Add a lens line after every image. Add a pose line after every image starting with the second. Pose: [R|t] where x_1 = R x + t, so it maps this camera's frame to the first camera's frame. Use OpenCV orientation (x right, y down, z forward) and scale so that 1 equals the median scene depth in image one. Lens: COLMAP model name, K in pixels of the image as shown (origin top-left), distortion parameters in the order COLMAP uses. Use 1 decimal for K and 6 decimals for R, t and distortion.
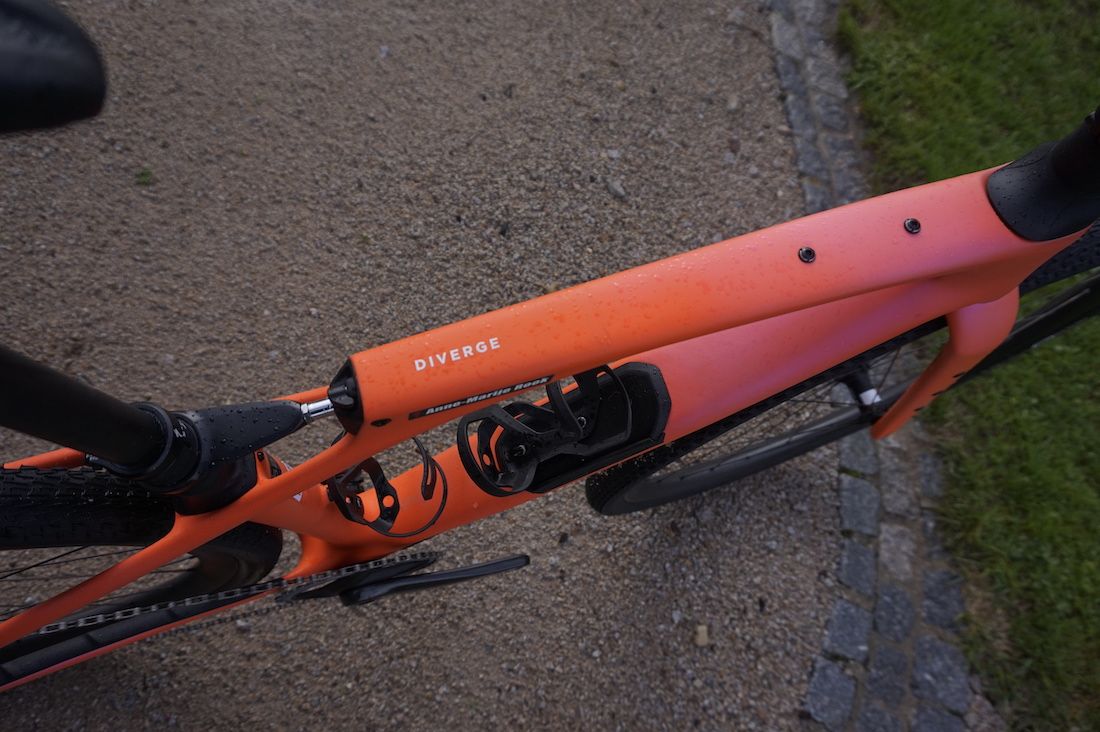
lens RADIAL K [[758.4, 0, 549.7], [0, 758.4, 365.2], [0, 0, 1]] dist [-0.002242, -0.000793]
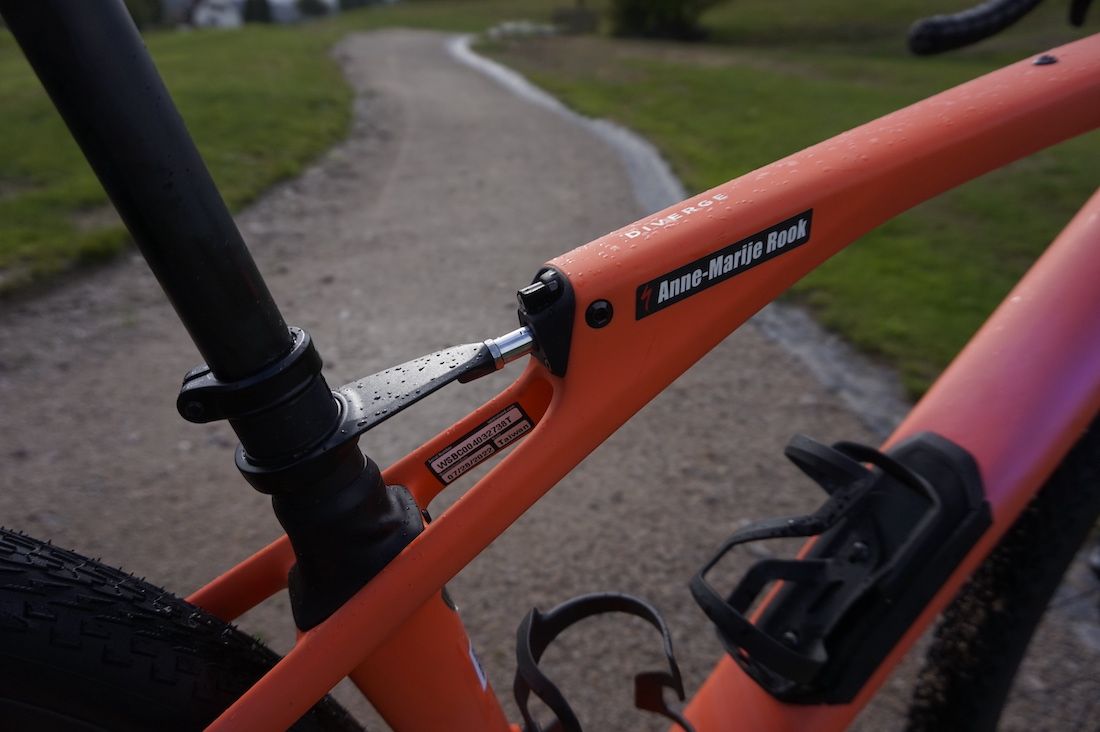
lens RADIAL K [[758.4, 0, 548.5], [0, 758.4, 365.9], [0, 0, 1]] dist [-0.002242, -0.000793]
pose [[0.963298, -0.267932, -0.016382, -0.085090], [0.186353, 0.711427, -0.677602, 0.180132], [0.193206, 0.649680, 0.735246, 0.161877]]
